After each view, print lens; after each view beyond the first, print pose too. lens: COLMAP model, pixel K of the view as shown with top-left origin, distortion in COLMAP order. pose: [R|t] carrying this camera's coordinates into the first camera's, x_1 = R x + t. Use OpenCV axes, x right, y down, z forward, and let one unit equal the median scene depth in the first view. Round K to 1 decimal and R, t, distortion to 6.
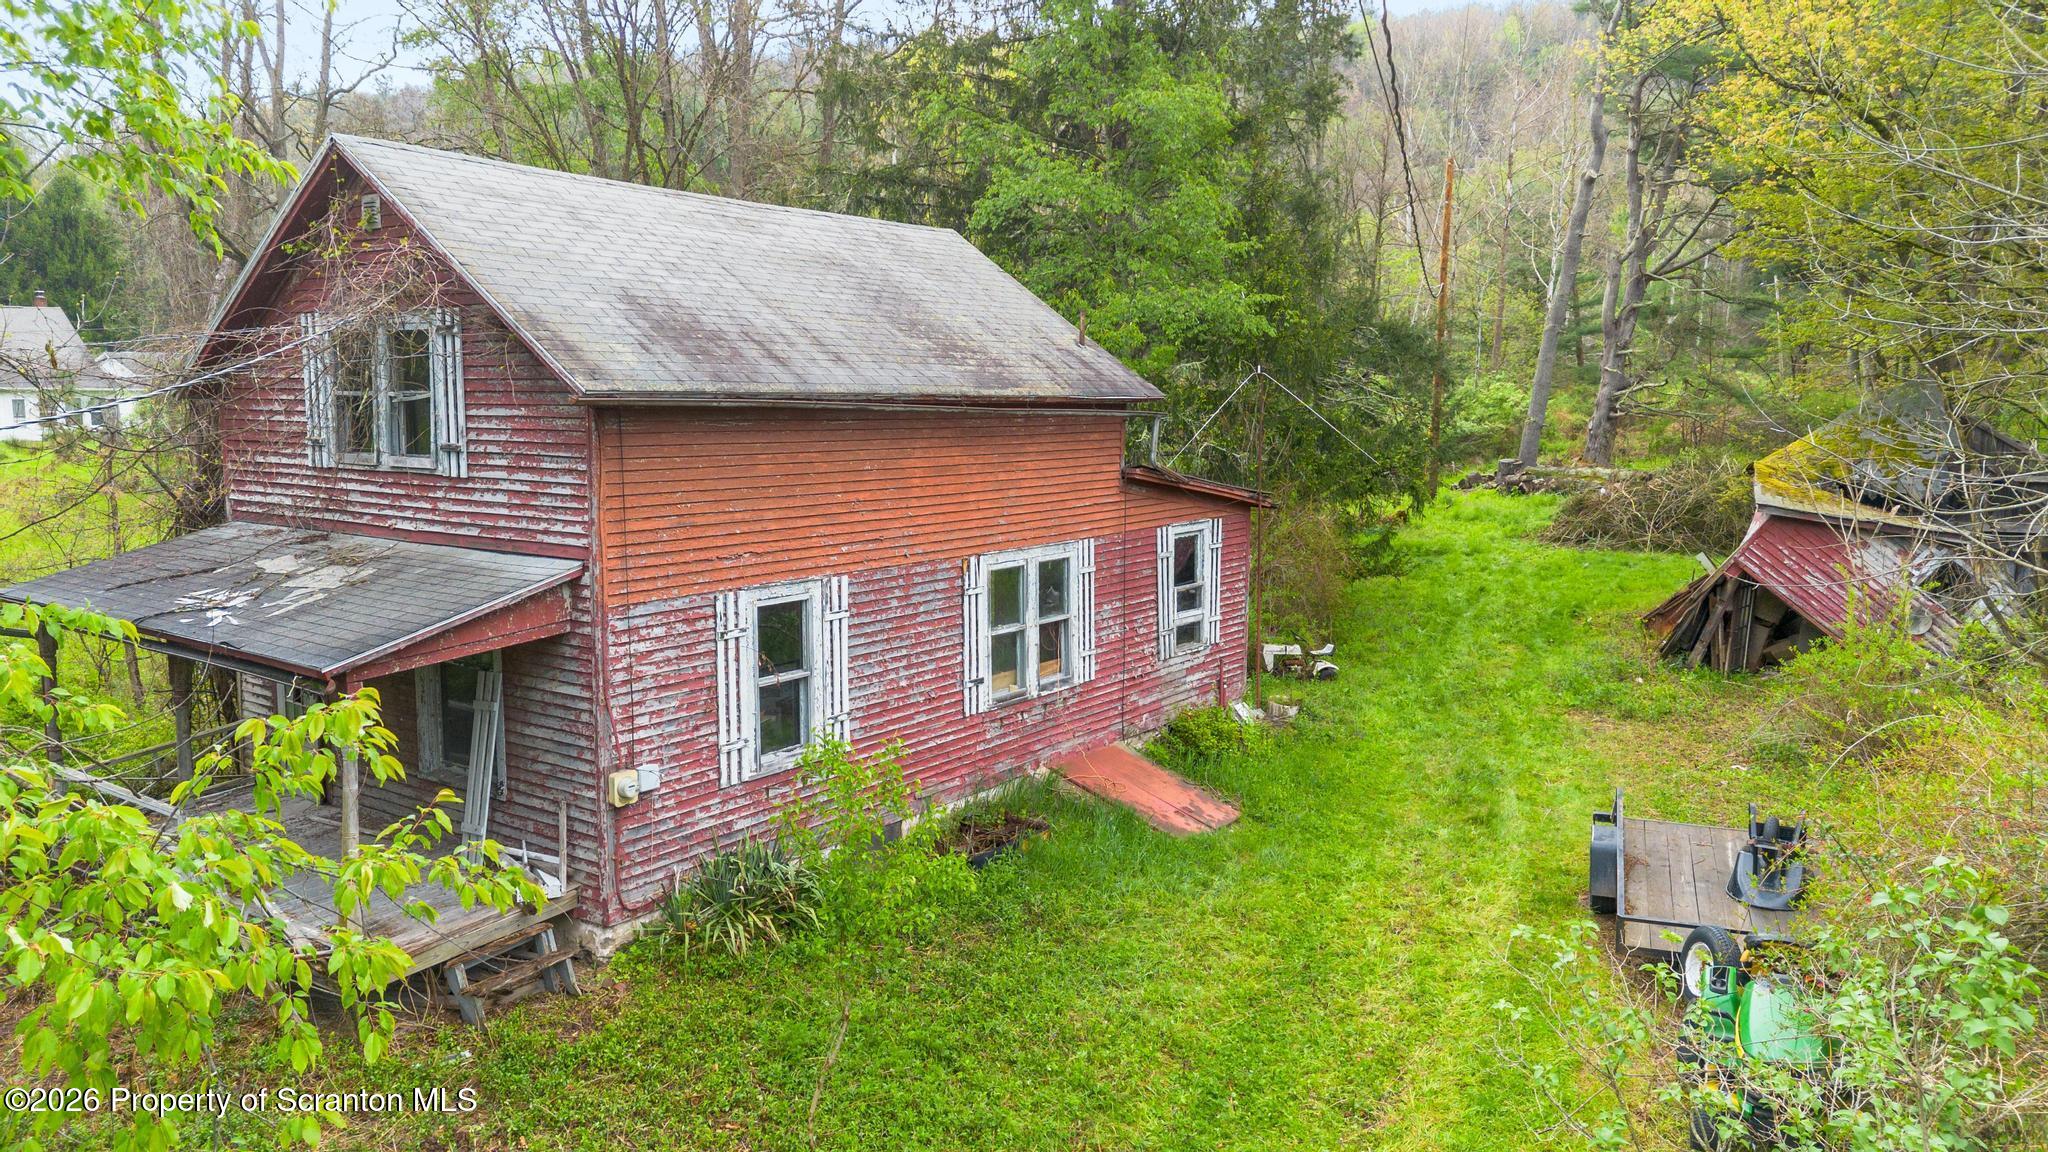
lens RADIAL K [[1427.4, 0, 1026.4], [0, 1427.4, 576.3], [0, 0, 1]] dist [0.100488, -0.170801]
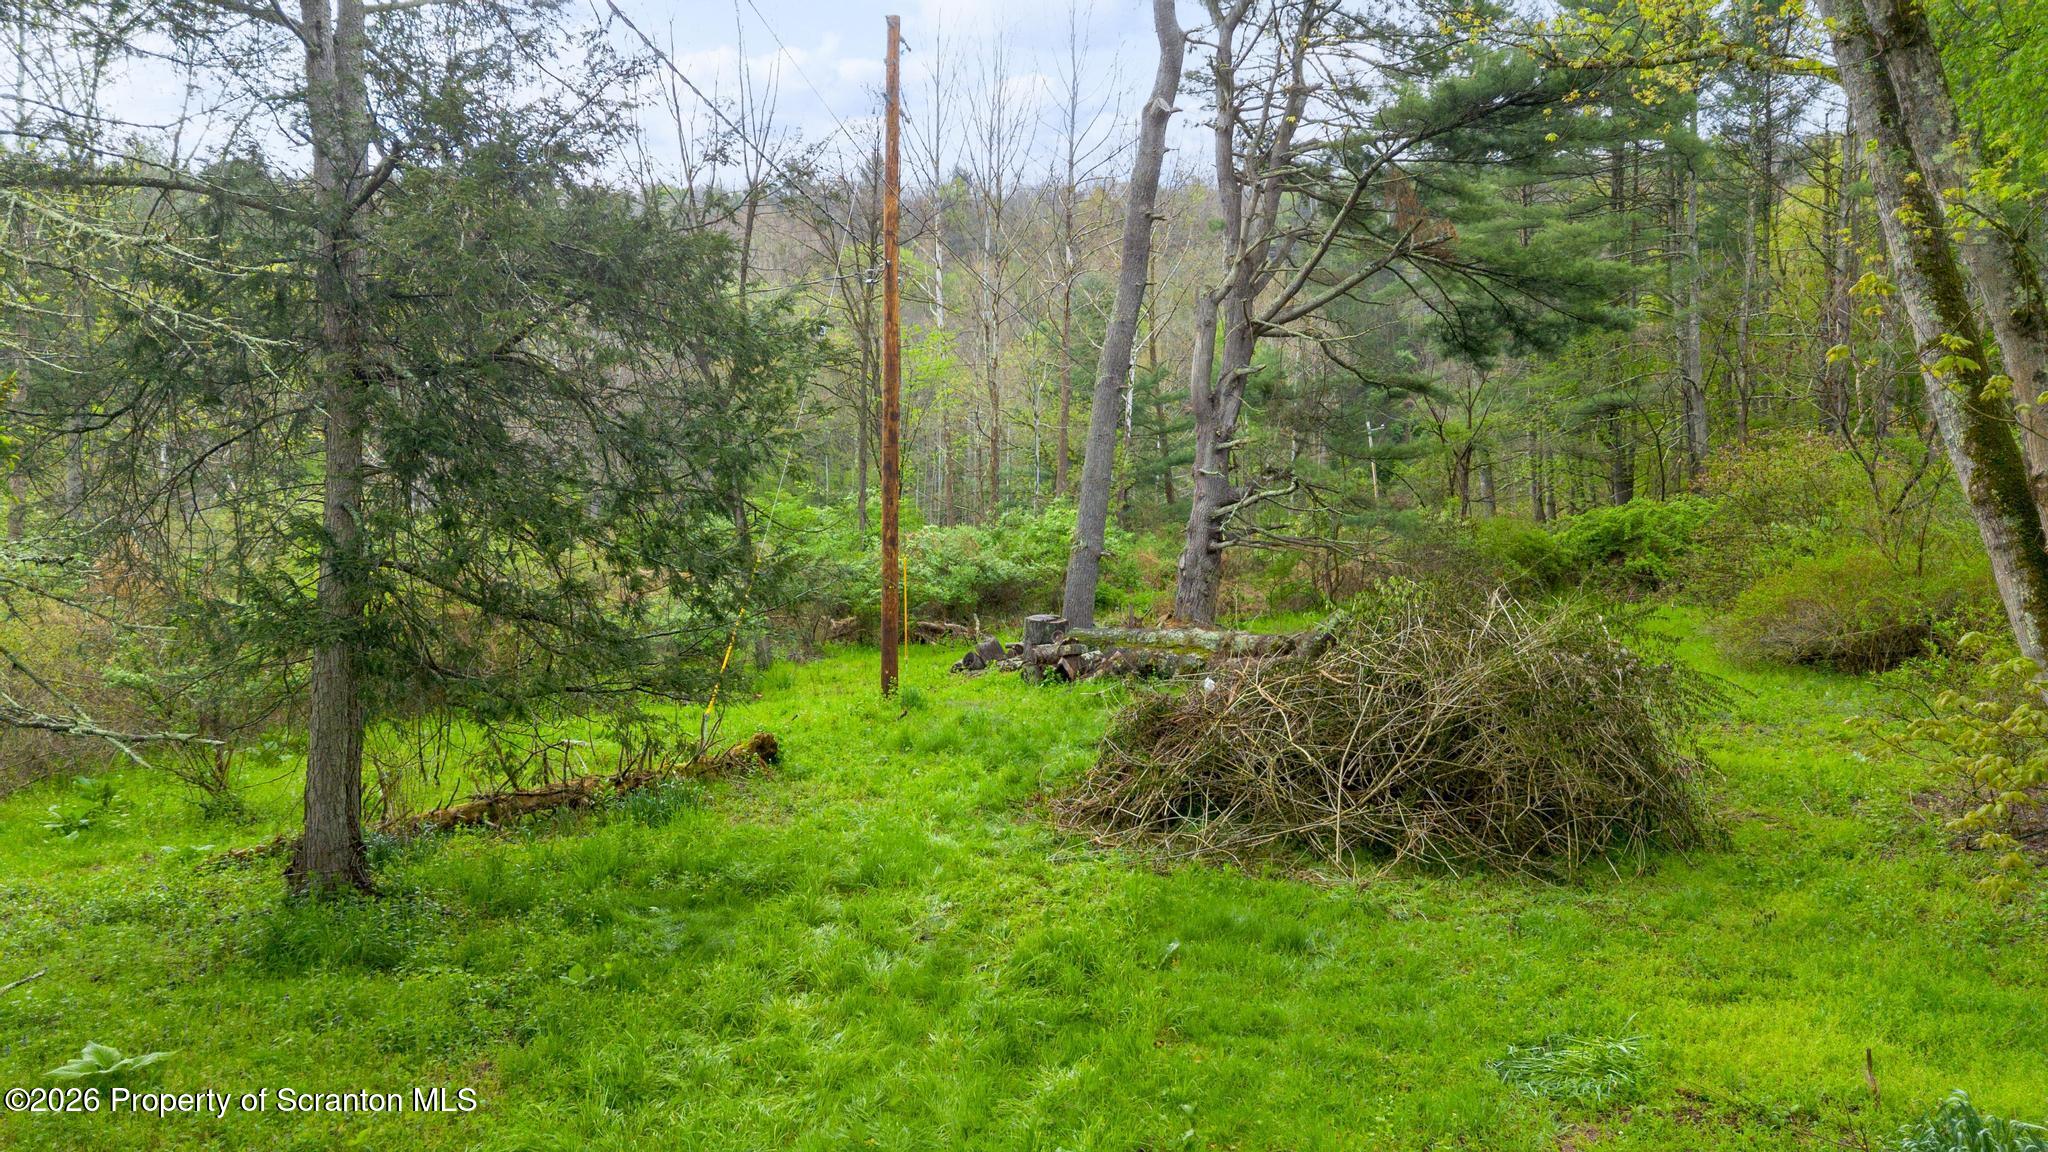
lens RADIAL K [[1469.2, 0, 1026.8], [0, 1469.2, 647.7], [0, 0, 1]] dist [0.075572, -0.073601]
pose [[0.966243, -0.018670, 0.256954, 0.858966], [0.036319, 0.997282, -0.064111, -0.156483], [-0.255058, 0.071280, 0.964295, 2.163727]]
